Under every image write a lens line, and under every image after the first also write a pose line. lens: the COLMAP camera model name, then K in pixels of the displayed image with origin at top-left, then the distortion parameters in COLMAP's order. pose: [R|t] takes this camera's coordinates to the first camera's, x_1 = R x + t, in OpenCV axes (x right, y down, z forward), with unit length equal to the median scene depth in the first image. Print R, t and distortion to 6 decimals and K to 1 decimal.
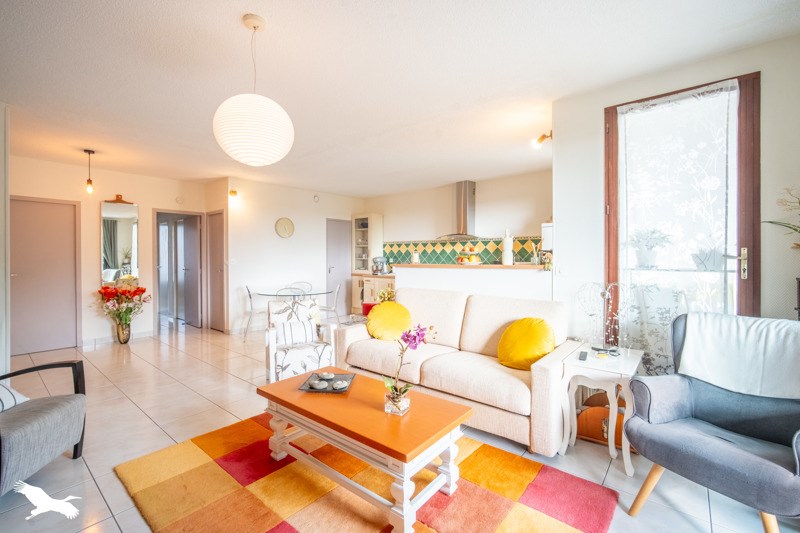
lens RADIAL K [[348.8, 0, 400.0], [0, 348.8, 266.5], [0, 0, 1]] dist [-0.008650, 0.001073]
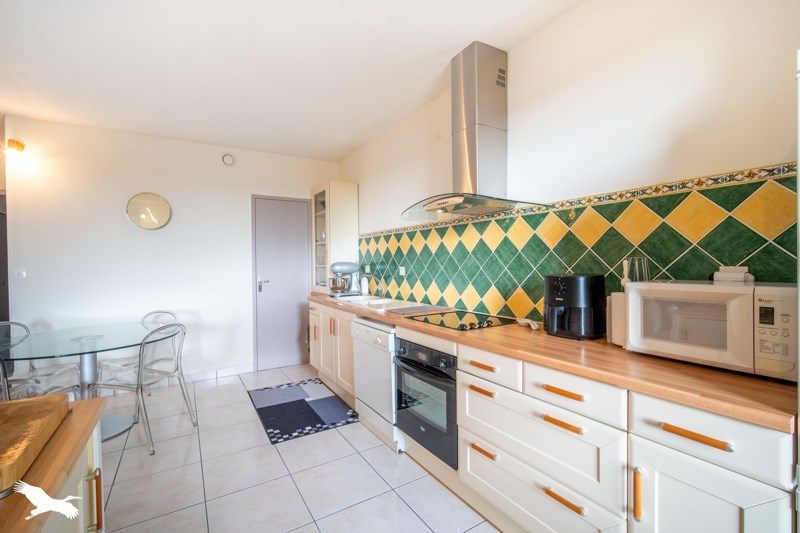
lens RADIAL K [[348.8, 0, 400.0], [0, 348.8, 266.5], [0, 0, 1]] dist [-0.008650, 0.001073]
pose [[0.947449, -0.001968, -0.319902, 0.204554], [-0.002331, 0.999912, -0.013054, -0.015779], [0.319900, 0.013113, 0.947361, 0.569585]]
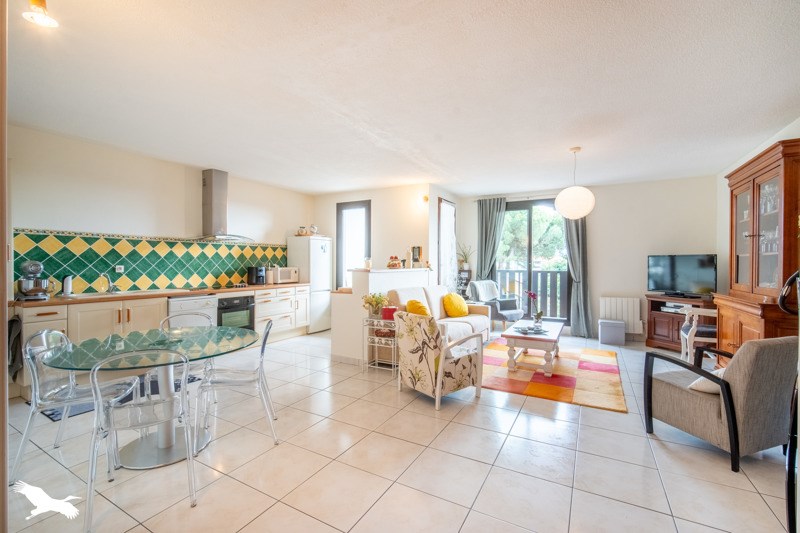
lens RADIAL K [[348.8, 0, 400.0], [0, 348.8, 266.5], [0, 0, 1]] dist [-0.008650, 0.001073]
pose [[-0.165866, -0.009817, 0.986099, -0.628660], [0.017046, 0.999773, 0.012821, -0.019206], [-0.986001, 0.018936, -0.165661, 0.640370]]
